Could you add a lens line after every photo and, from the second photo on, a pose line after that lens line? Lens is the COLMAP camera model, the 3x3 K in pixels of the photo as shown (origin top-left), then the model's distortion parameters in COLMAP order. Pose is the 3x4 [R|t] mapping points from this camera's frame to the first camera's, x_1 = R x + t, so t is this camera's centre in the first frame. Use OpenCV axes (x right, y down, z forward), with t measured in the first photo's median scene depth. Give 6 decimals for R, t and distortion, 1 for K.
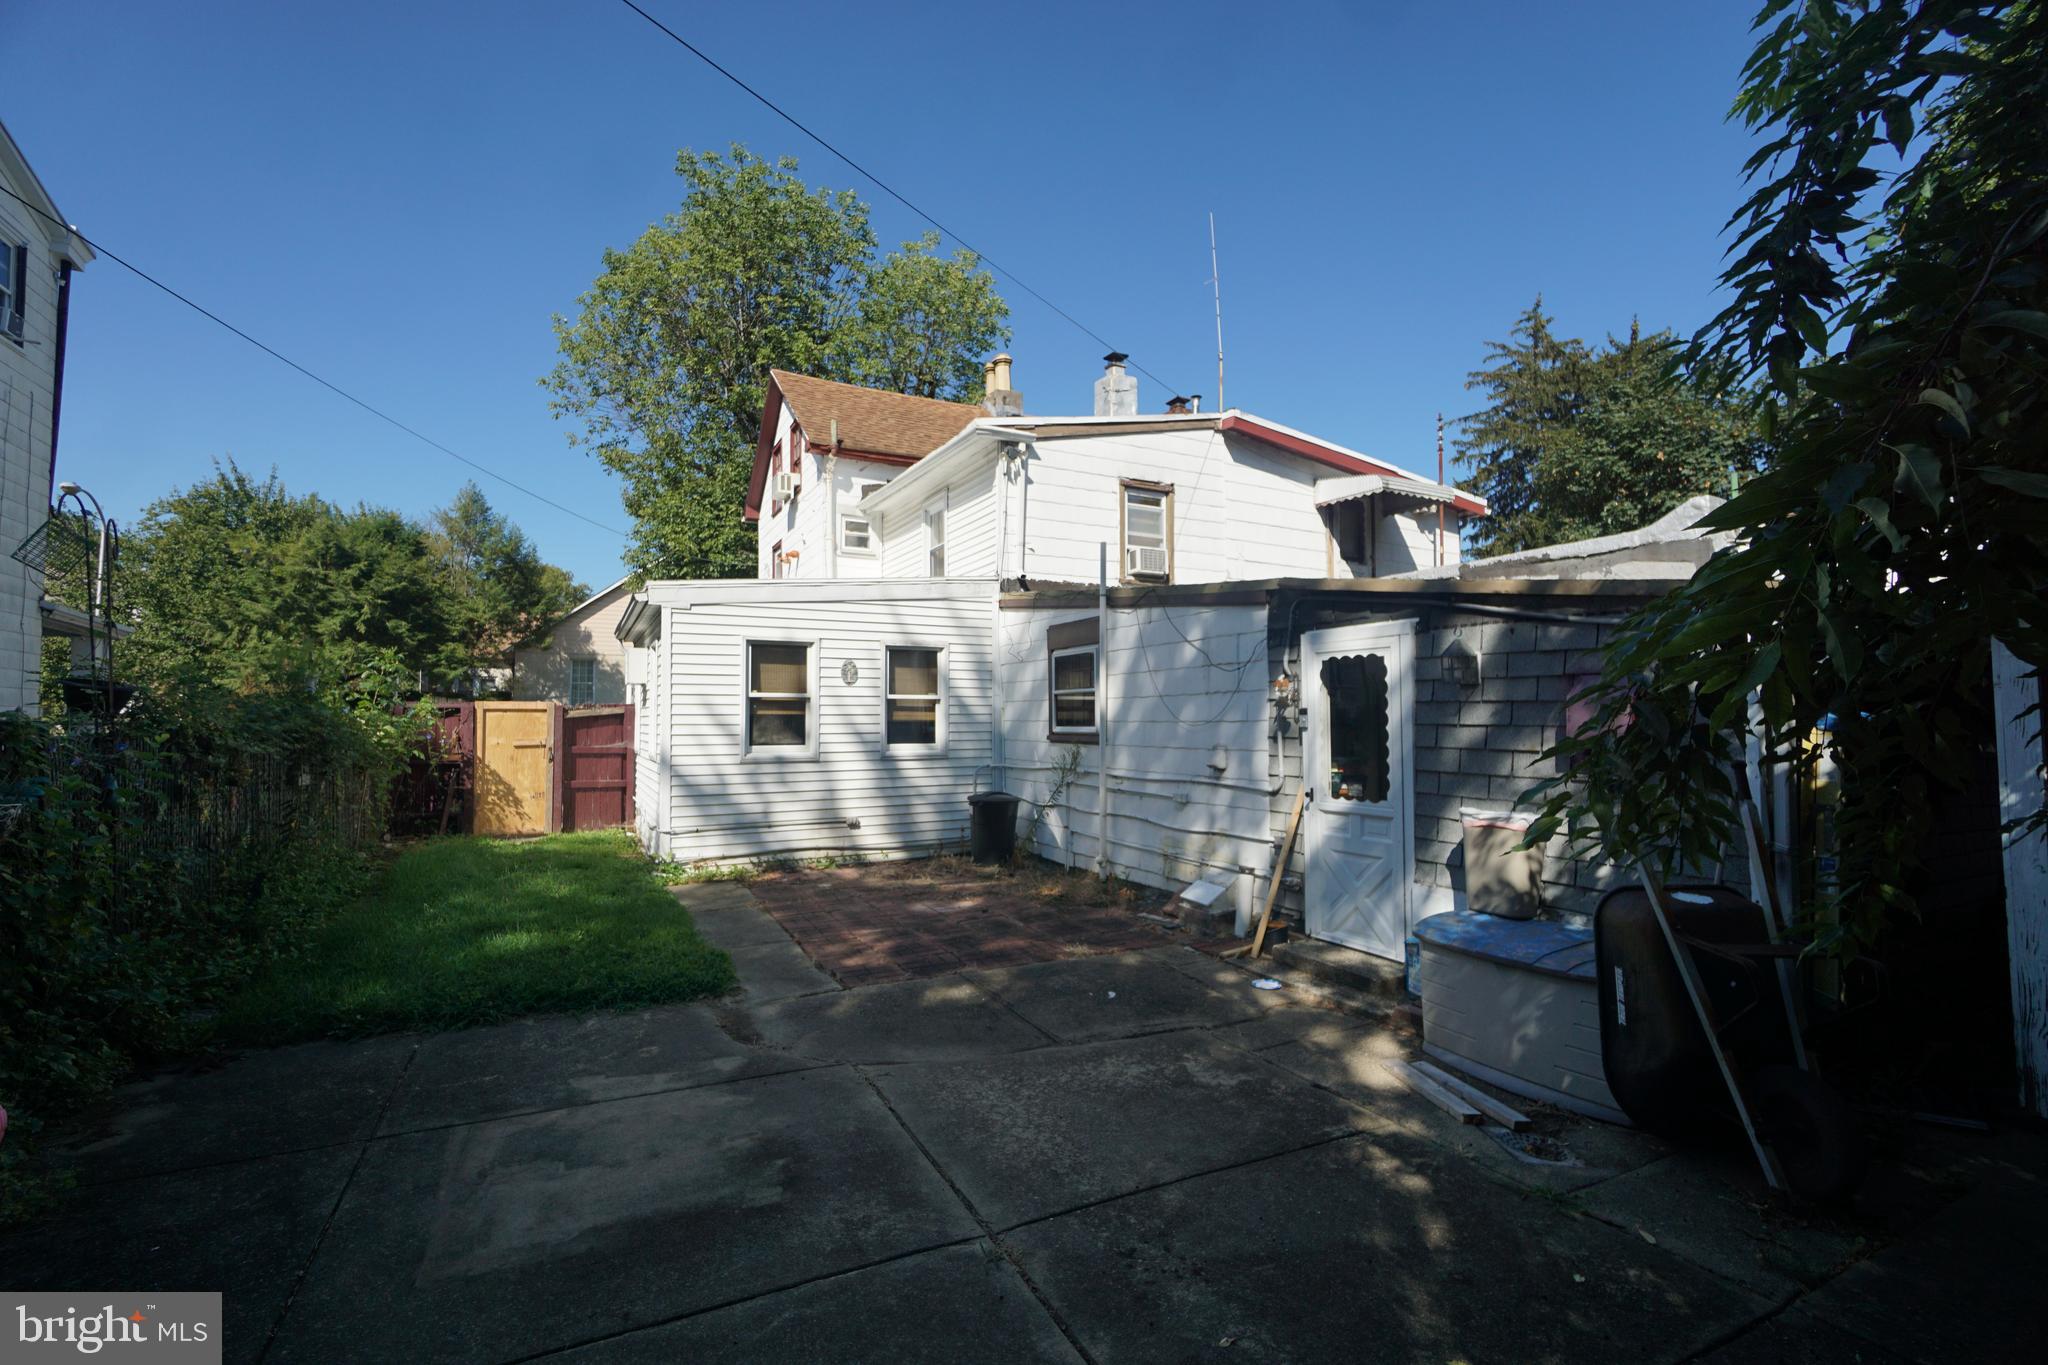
lens RADIAL K [[879.1, 0, 1018.5], [0, 879.1, 684.9], [0, 0, 1]] dist [-0.009884, 0.005315]
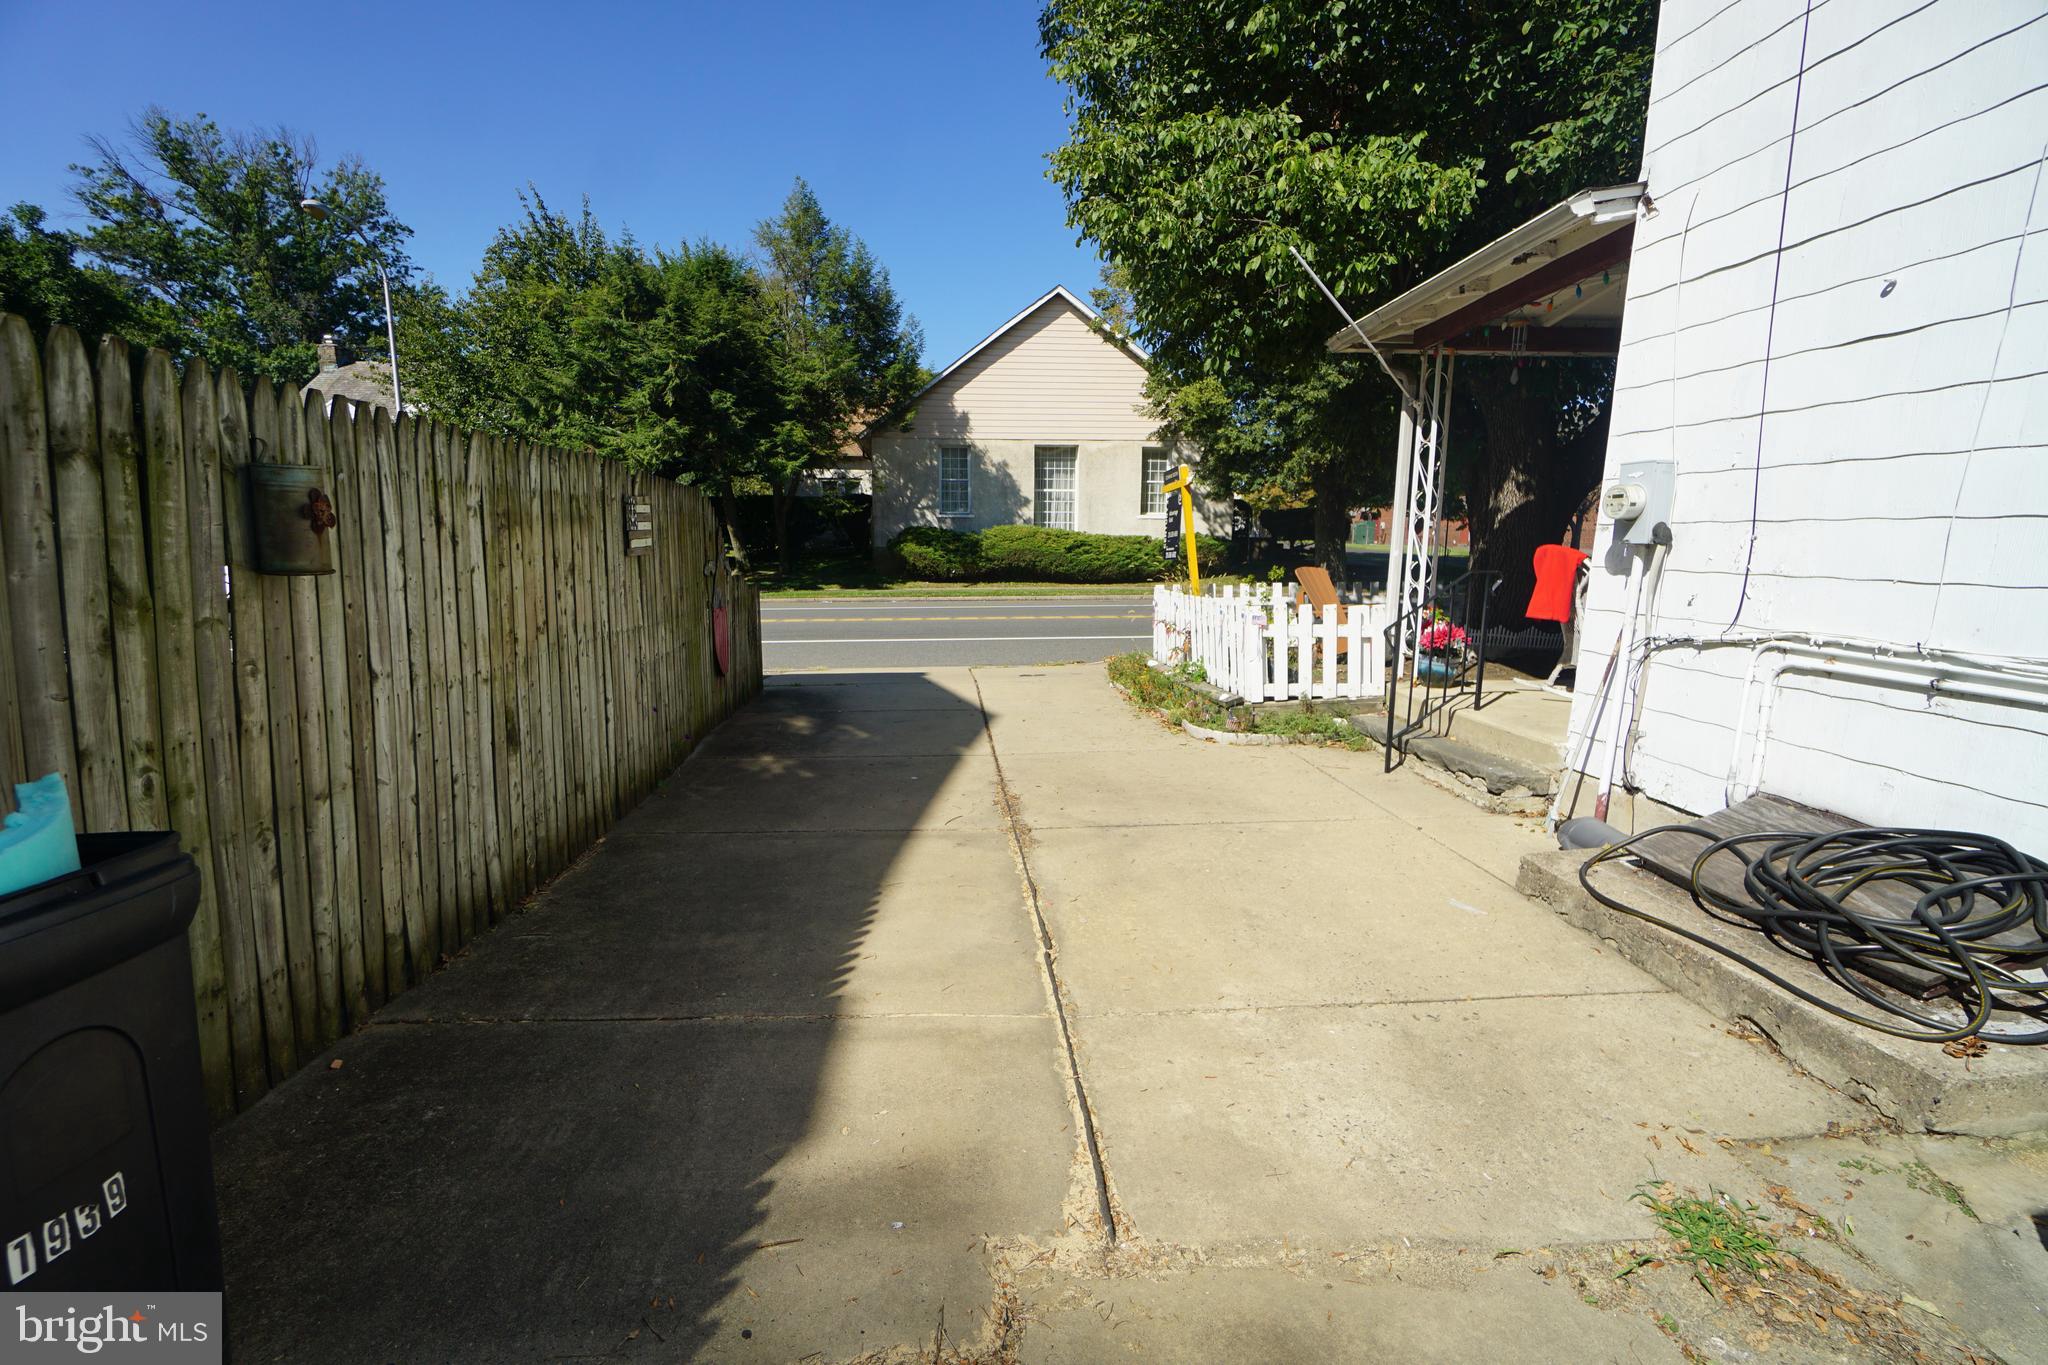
lens RADIAL K [[879.1, 0, 1021.3], [0, 879.1, 681.1], [0, 0, 1]] dist [-0.009884, 0.005315]
pose [[0.924878, 0.064409, -0.374769, -0.189652], [0.013892, 0.979170, 0.202569, 0.016915], [0.380010, -0.192558, 0.904718, 0.385117]]
